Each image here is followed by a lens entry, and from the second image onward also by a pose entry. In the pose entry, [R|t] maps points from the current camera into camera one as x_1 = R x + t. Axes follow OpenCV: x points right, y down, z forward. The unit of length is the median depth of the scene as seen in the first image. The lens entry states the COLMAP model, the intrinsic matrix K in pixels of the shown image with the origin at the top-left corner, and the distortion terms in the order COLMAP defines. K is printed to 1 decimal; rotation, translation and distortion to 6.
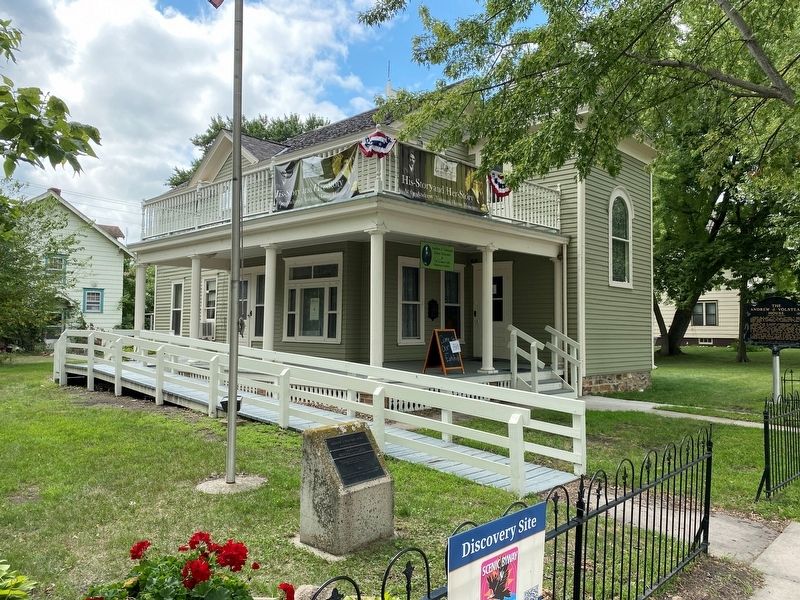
lens RADIAL K [[612.9, 0, 402.5], [0, 612.9, 302.2], [0, 0, 1]] dist [0.004000, -0.003107]
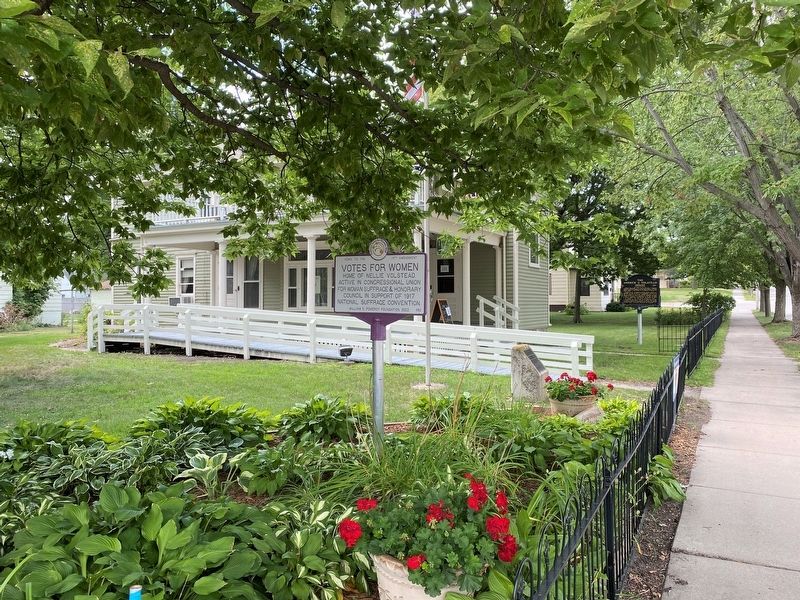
lens RADIAL K [[612.9, 0, 395.8], [0, 612.9, 297.3], [0, 0, 1]] dist [0.004000, -0.003107]
pose [[0.964098, -0.012607, 0.265249, -0.378701], [0.002585, 0.999271, 0.038096, -0.011931], [-0.265535, -0.036042, 0.963427, -0.295920]]
